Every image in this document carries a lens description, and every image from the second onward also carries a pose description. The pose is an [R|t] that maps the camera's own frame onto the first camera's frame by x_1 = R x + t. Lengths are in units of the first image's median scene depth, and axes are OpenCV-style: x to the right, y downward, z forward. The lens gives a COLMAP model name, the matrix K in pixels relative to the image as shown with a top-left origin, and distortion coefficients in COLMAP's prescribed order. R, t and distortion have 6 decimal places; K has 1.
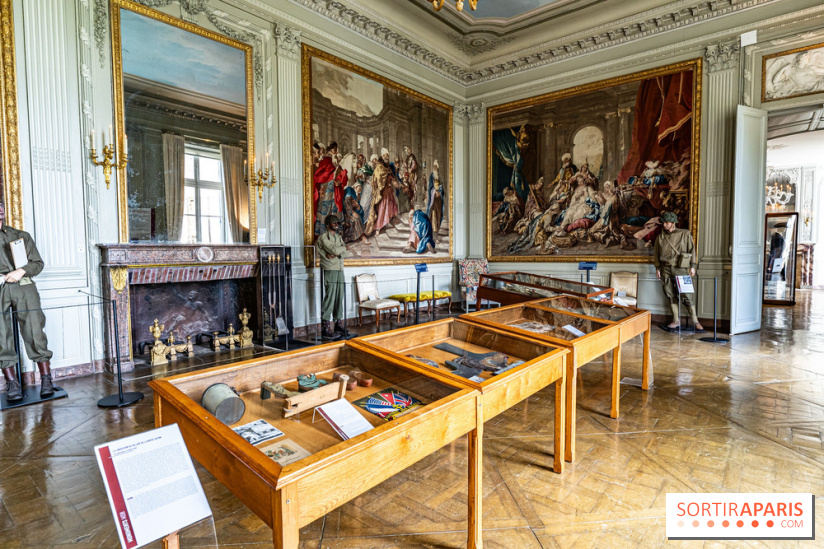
lens RADIAL K [[451.8, 0, 409.6], [0, 451.8, 272.3], [0, 0, 1]] dist [-0.003486, 0.000645]
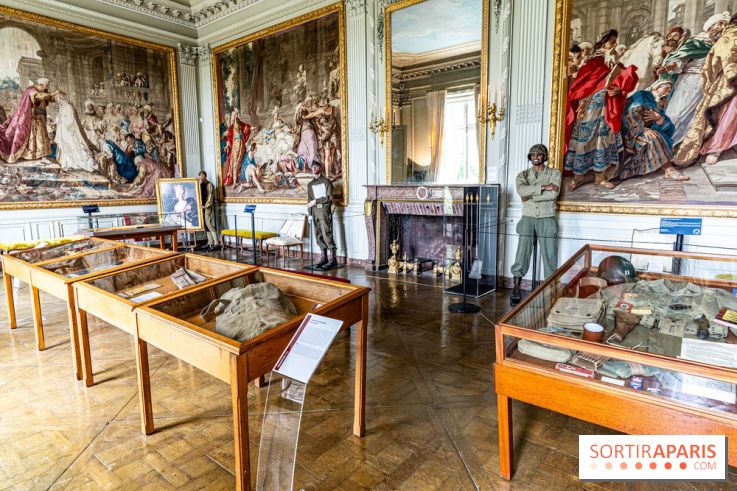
lens RADIAL K [[436.7, 0, 363.1], [0, 436.7, 244.3], [0, 0, 1]] dist [-0.000739, 0.001559]
pose [[0.007874, 0.140581, -0.990038, 0.491249], [-0.038421, 0.989380, 0.140182, -0.043345], [0.999231, 0.036934, 0.013192, 0.582149]]
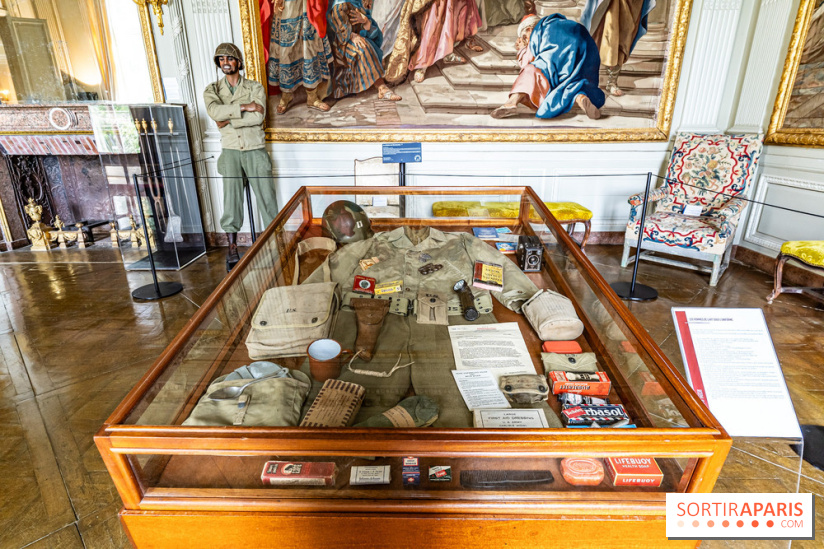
lens RADIAL K [[451.8, 0, 408.2], [0, 451.8, 274.2], [0, 0, 1]] dist [-0.003486, 0.000645]
pose [[0.635421, 0.259612, -0.727215, 0.362074], [-0.035122, 0.950528, 0.308646, -0.032287], [0.771366, -0.170579, 0.613104, 0.658107]]
